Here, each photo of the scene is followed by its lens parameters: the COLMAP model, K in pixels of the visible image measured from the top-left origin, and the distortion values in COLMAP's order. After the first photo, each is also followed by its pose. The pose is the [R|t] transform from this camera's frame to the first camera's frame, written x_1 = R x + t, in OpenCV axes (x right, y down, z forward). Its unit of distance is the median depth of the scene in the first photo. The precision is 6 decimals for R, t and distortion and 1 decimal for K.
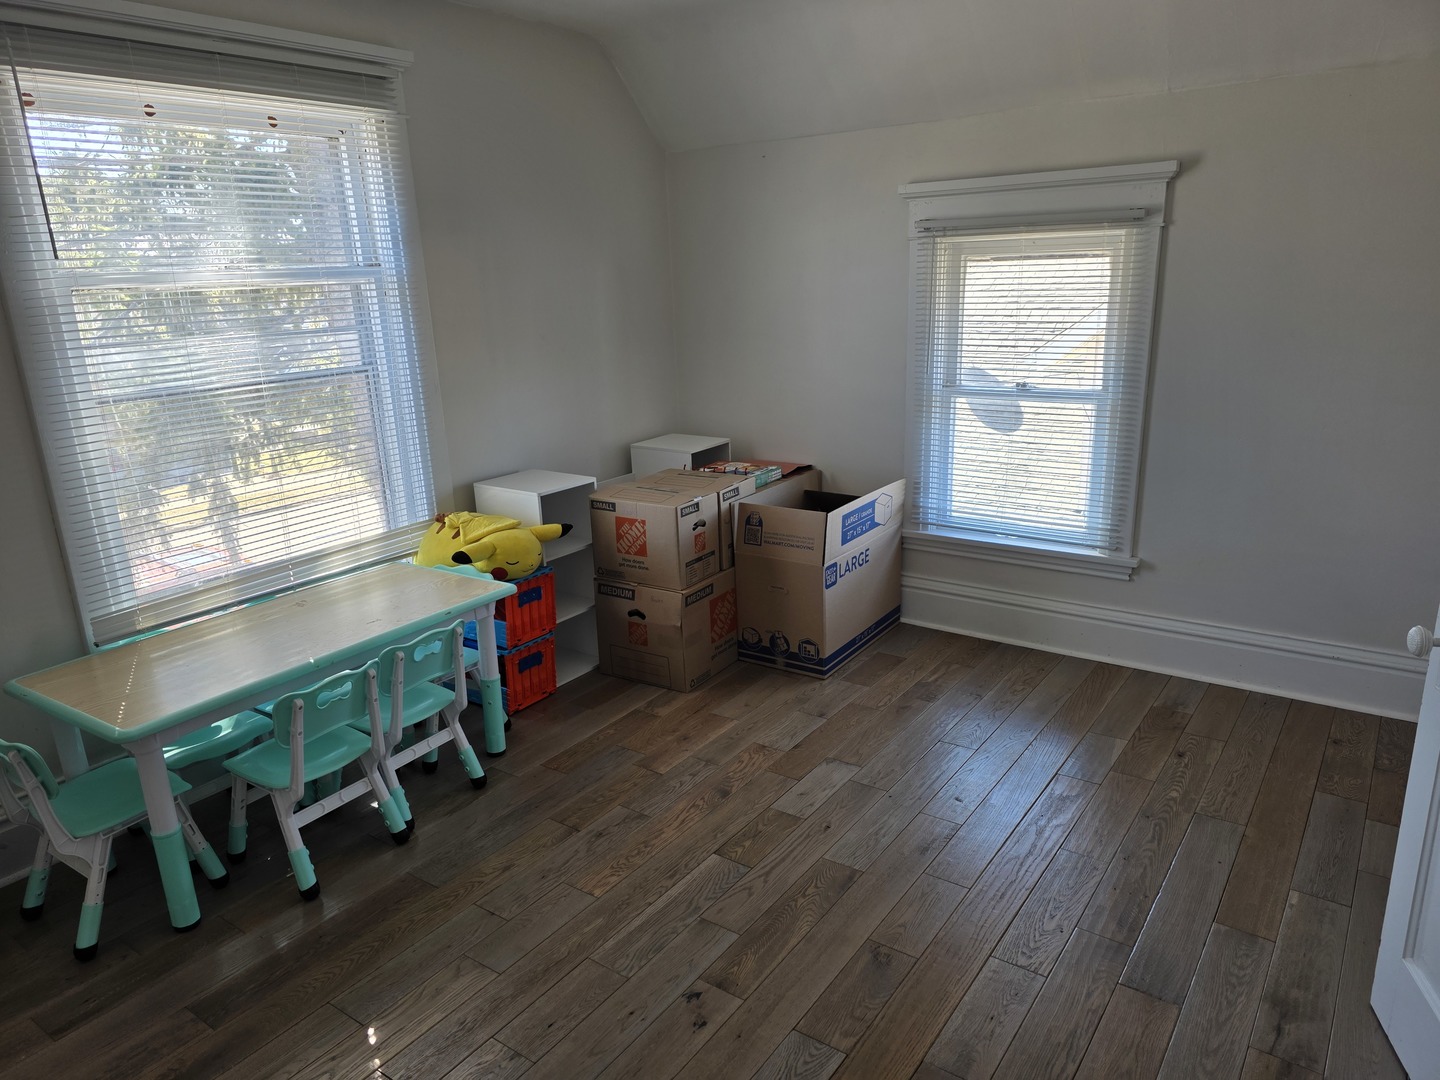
lens RADIAL K [[962.5, 0, 724.2], [0, 962.5, 557.5], [0, 0, 1]] dist [0.063595, -0.065264]
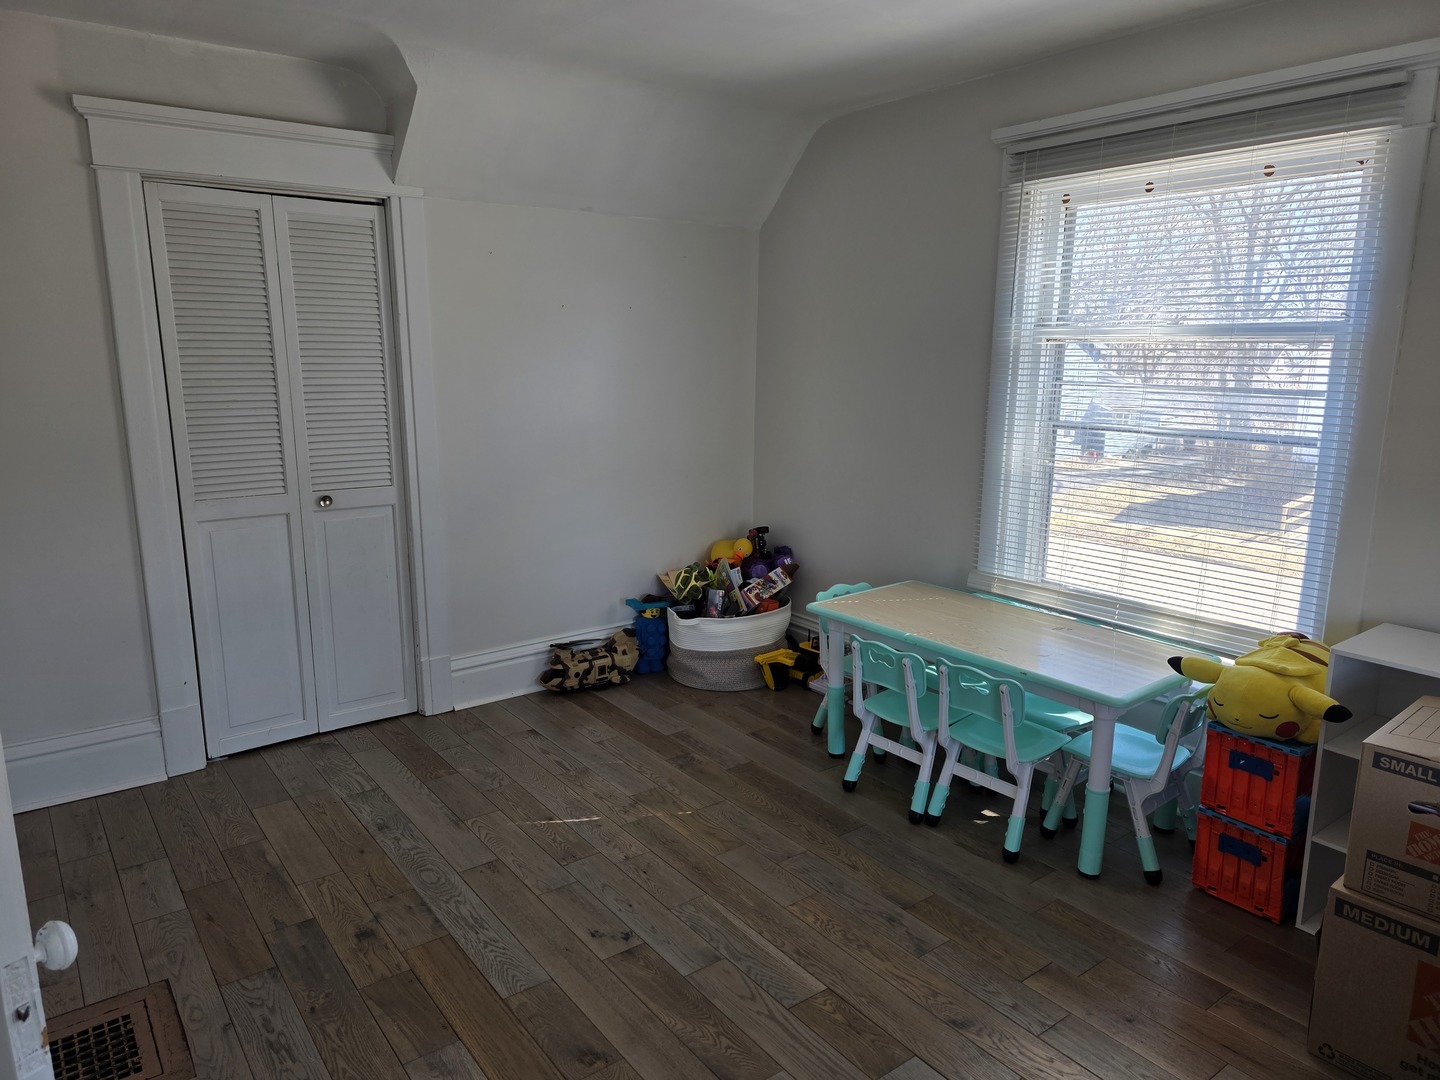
lens RADIAL K [[961.6, 0, 720.0], [0, 961.6, 540.0], [0, 0, 1]] dist [0.034480, -0.000212]
pose [[-0.288612, 0.230271, -0.929343, 0.646849], [-0.268777, 0.912131, 0.309476, -0.271540], [0.918946, 0.339104, -0.201360, 0.827336]]
